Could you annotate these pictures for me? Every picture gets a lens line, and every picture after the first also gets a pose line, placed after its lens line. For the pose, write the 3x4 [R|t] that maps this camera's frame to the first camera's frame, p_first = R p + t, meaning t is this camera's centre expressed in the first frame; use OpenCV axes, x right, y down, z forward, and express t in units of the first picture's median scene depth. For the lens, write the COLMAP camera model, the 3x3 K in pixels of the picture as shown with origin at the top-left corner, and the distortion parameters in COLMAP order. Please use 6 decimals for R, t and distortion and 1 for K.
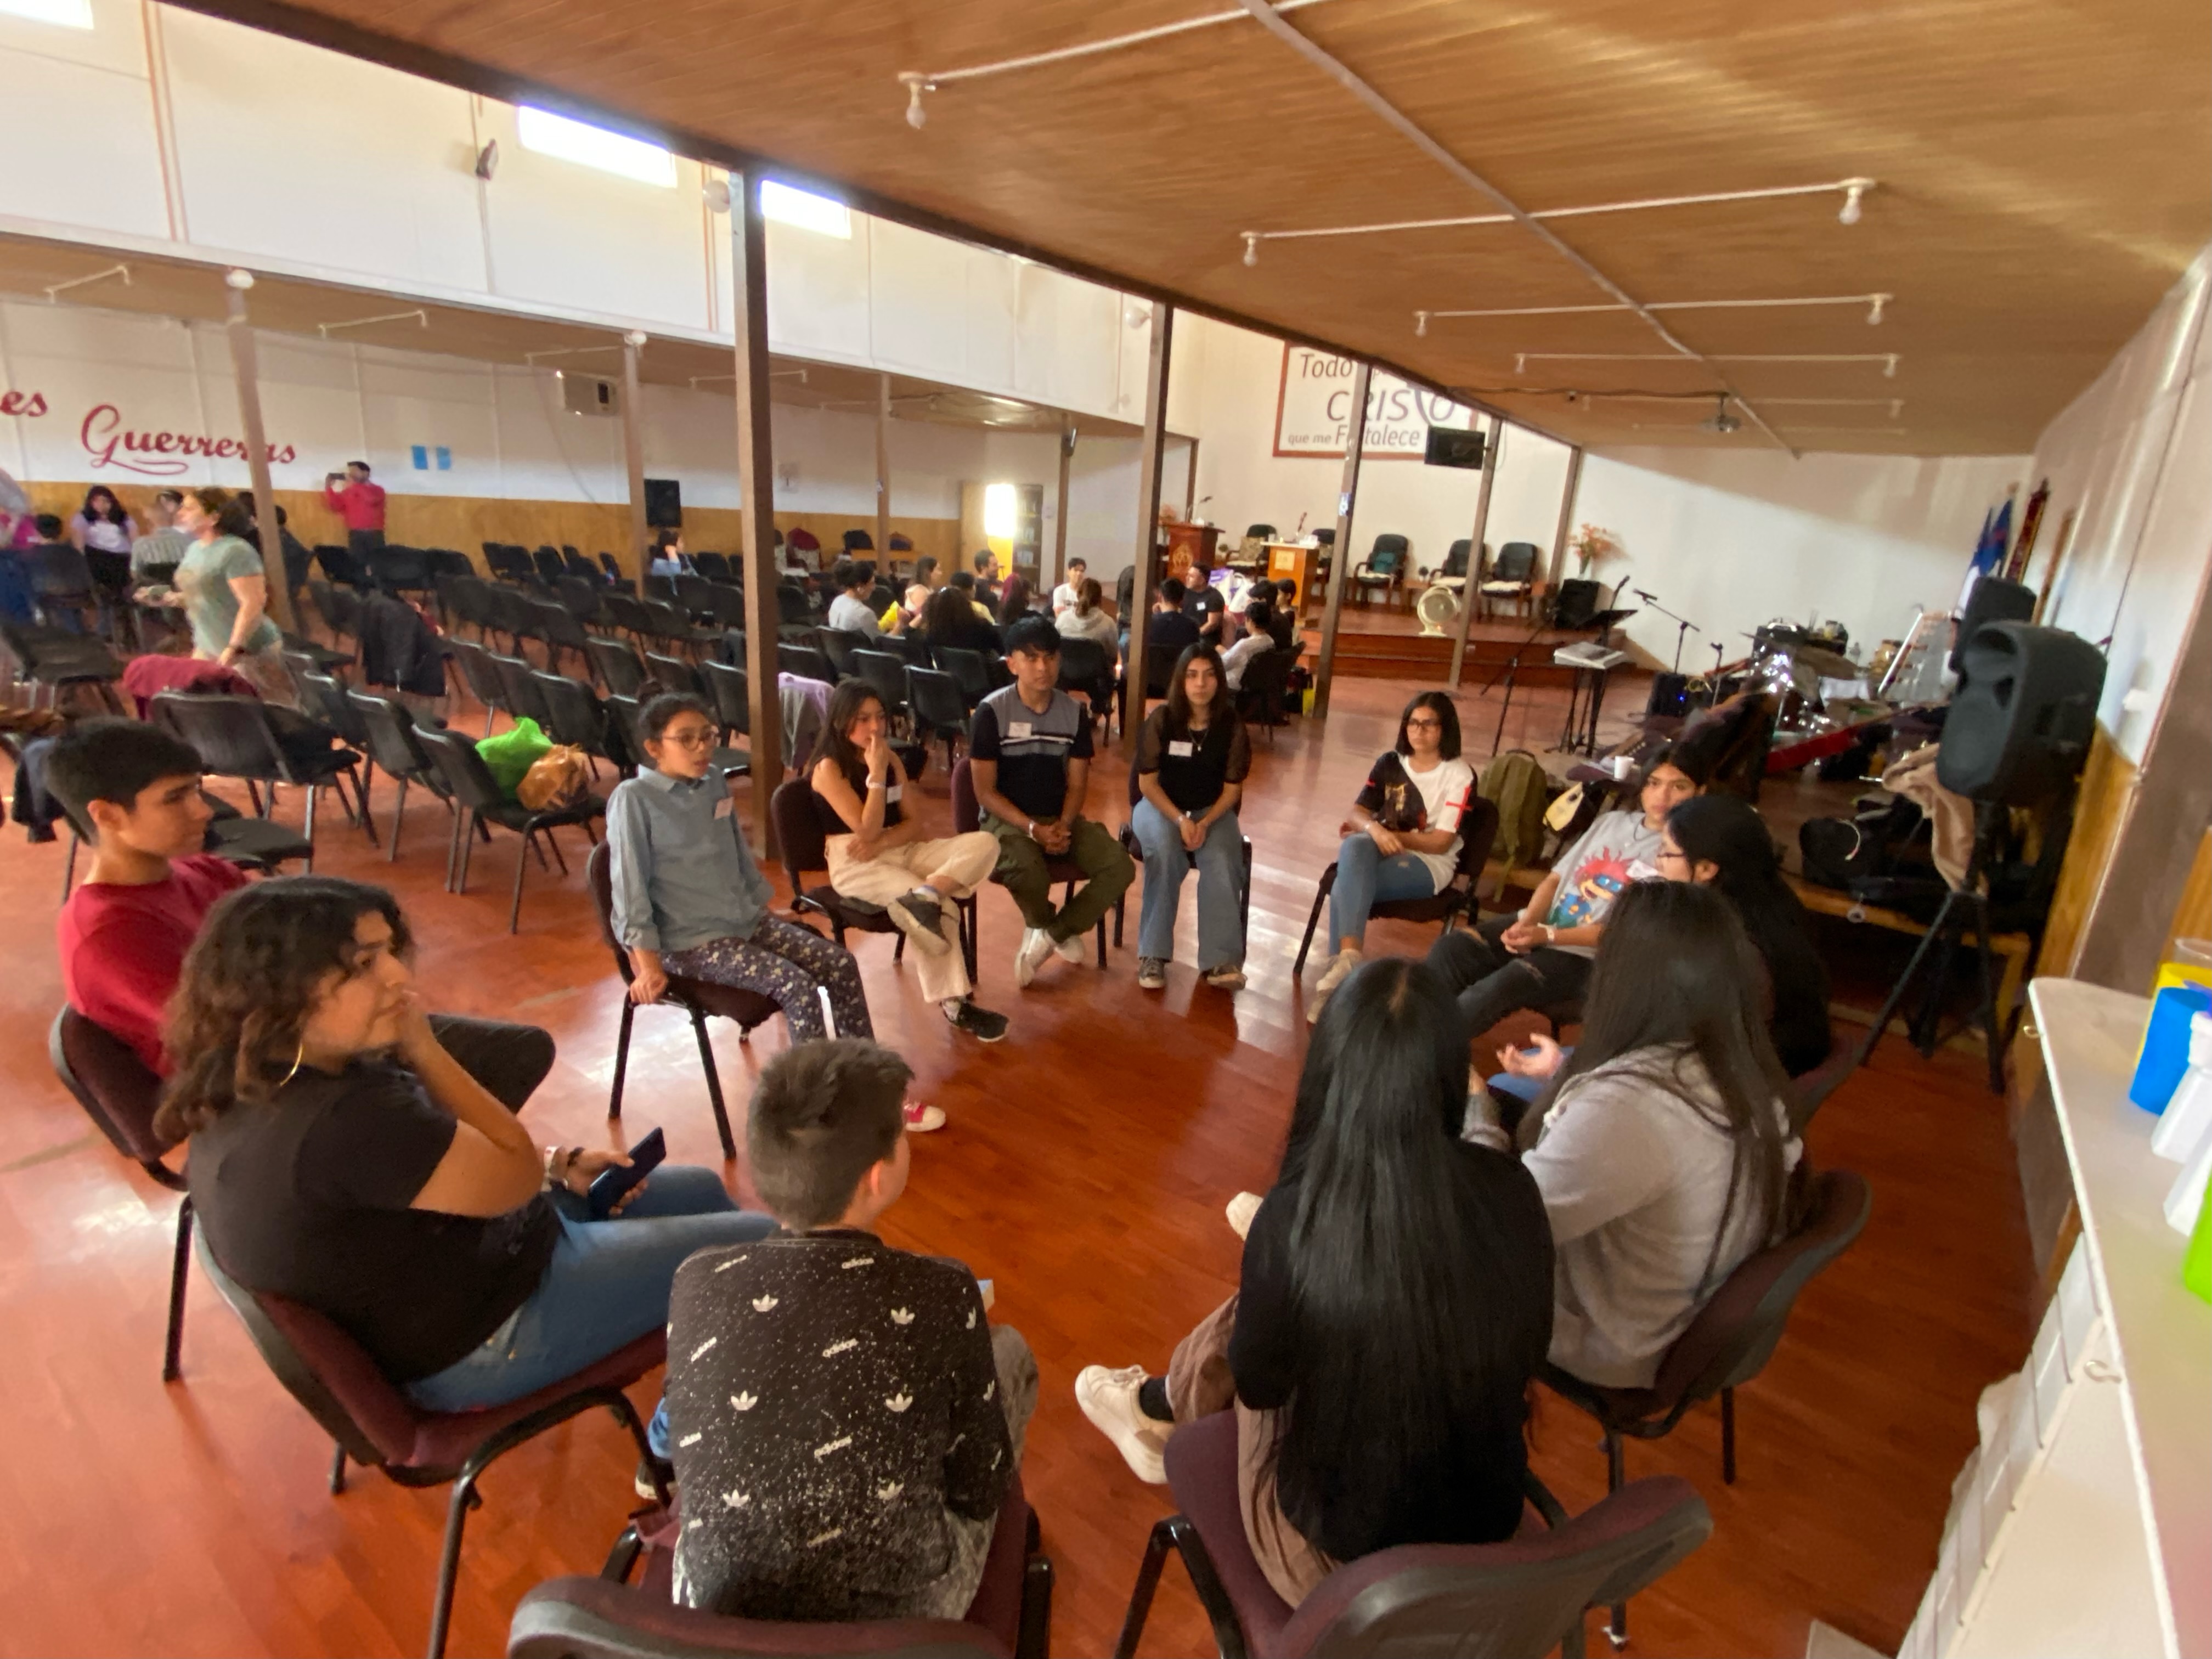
lens RADIAL K [[1020.0, 0, 1106.0], [0, 1020.0, 829.5], [0, 0, 1]] dist [-0.018520, -0.000506]
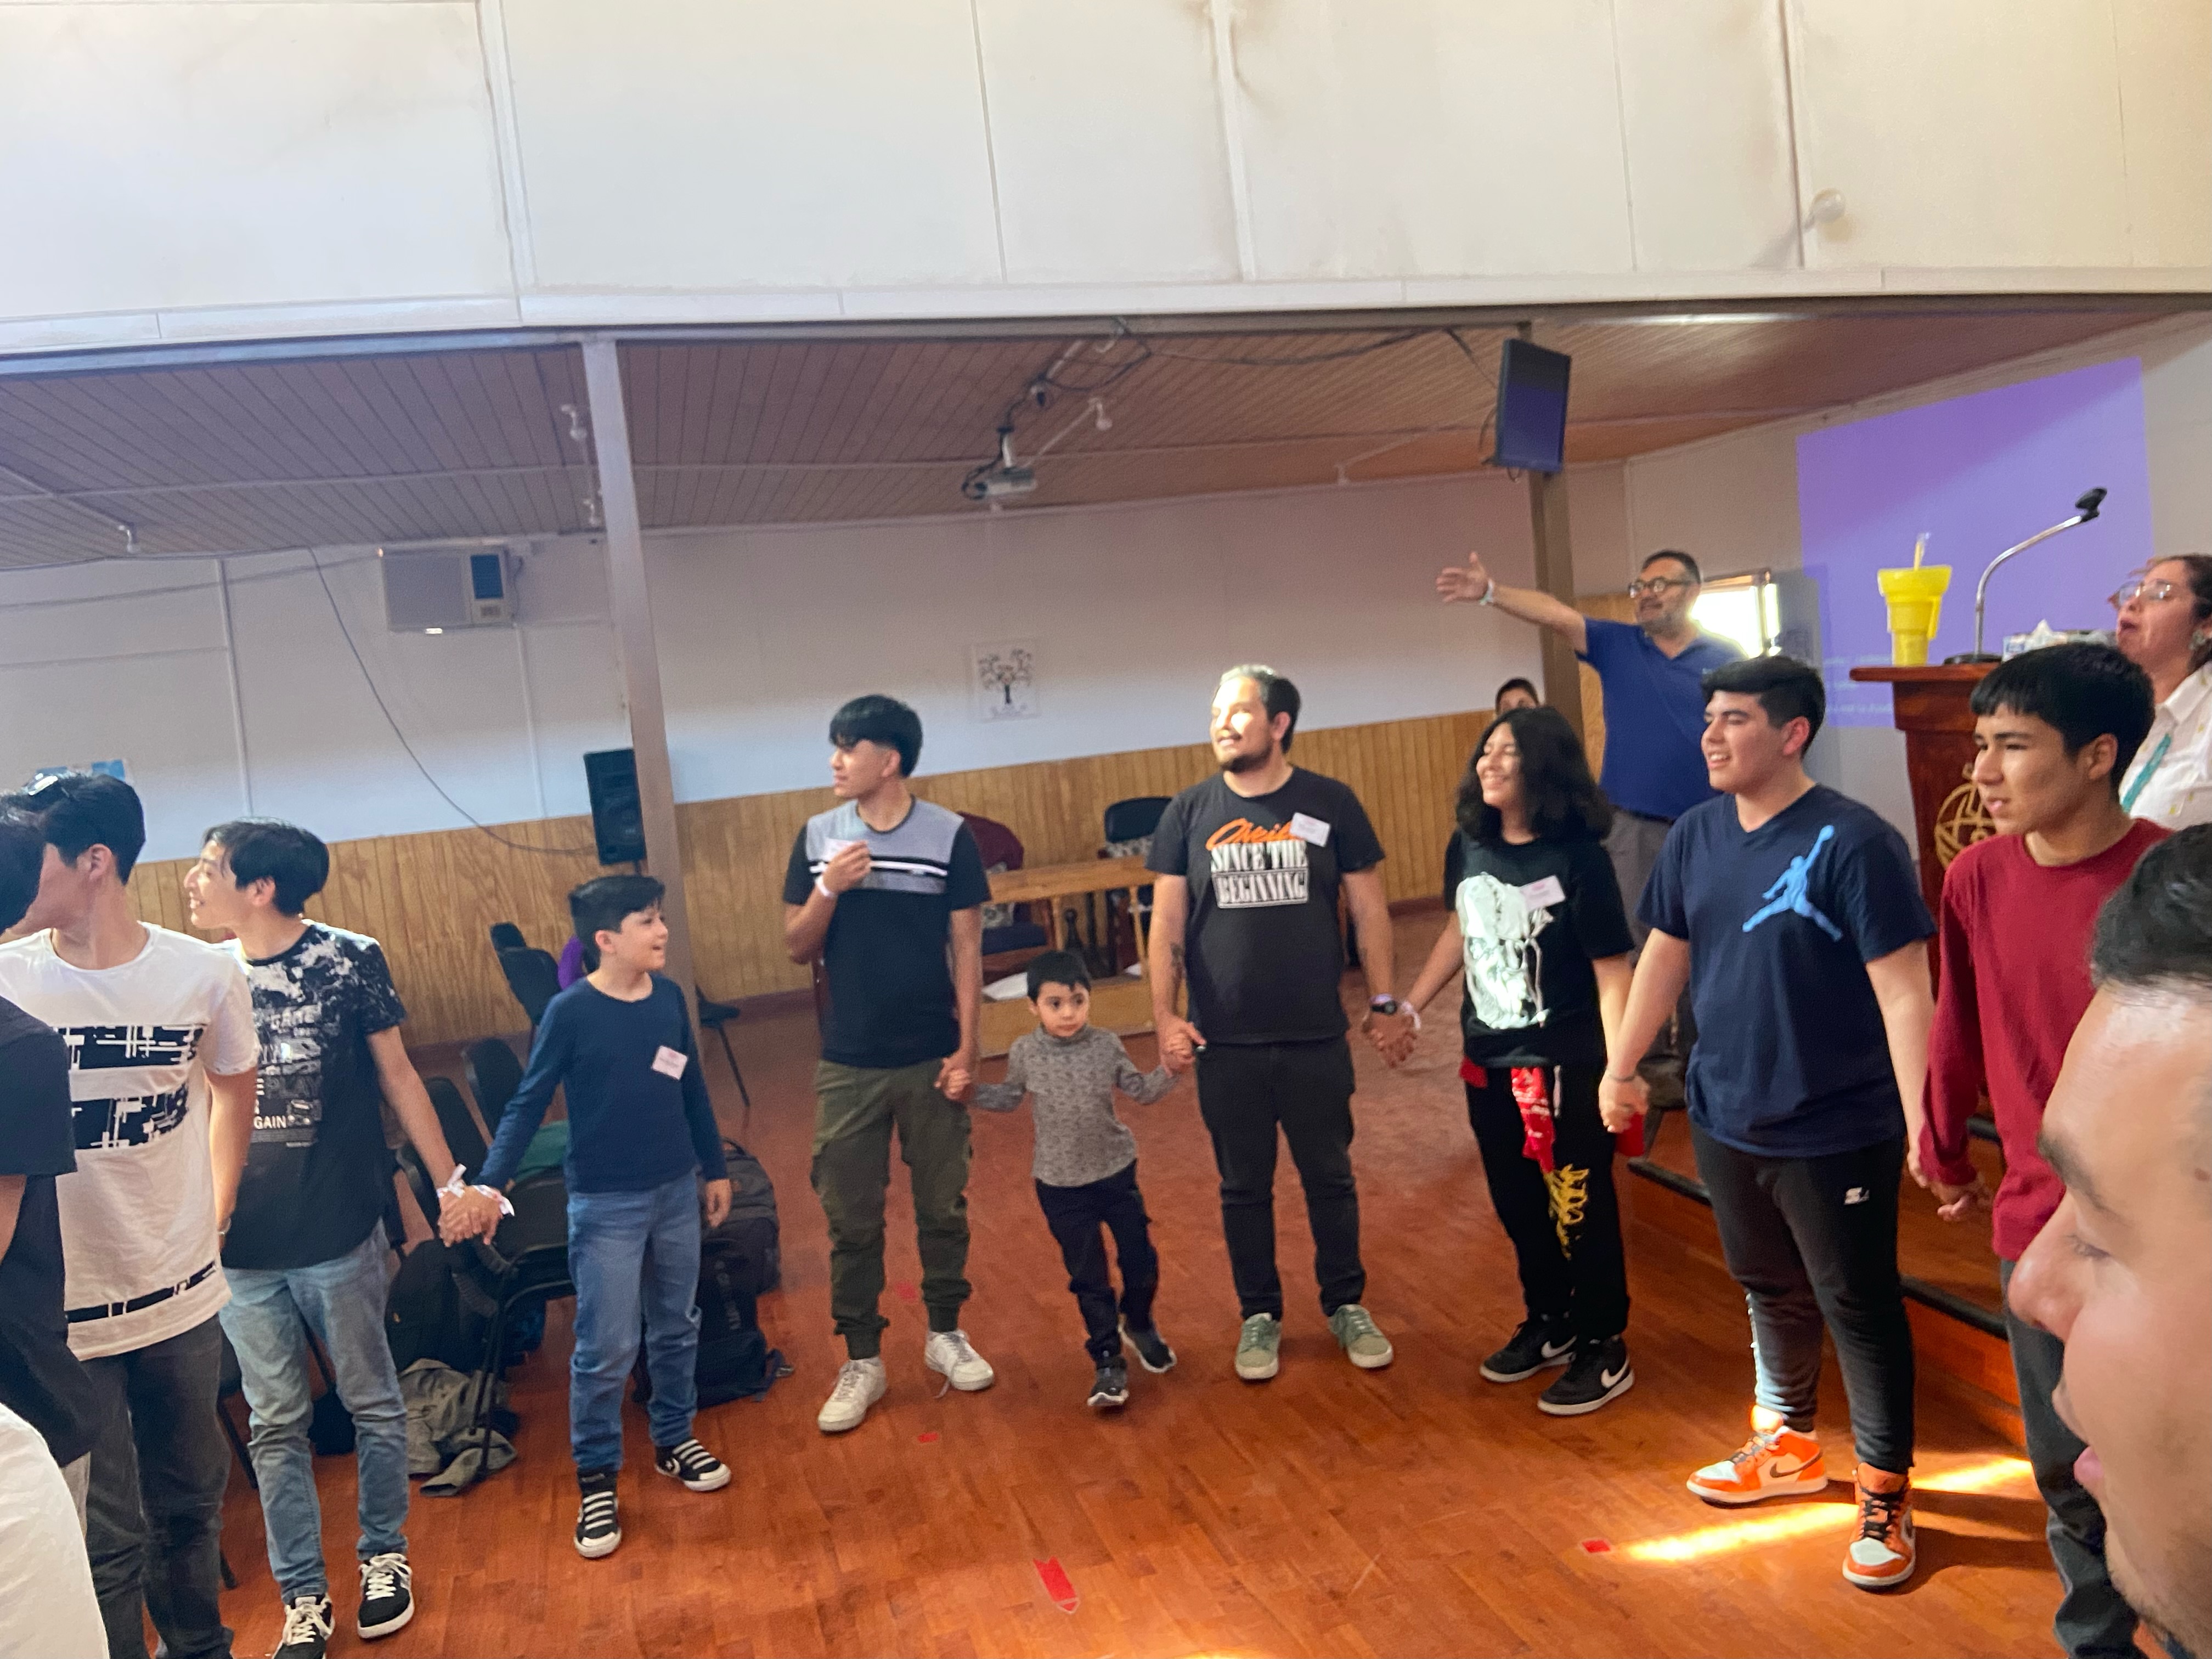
lens RADIAL K [[1661.4, 0, 1106.0], [0, 1661.4, 829.5], [0, 0, 1]] dist [0.101561, -0.113058]
pose [[0.793858, -0.099537, -0.599901, 0.126435], [-0.025645, 0.980155, -0.196566, -0.193775], [0.607562, 0.171429, 0.775552, 0.627457]]
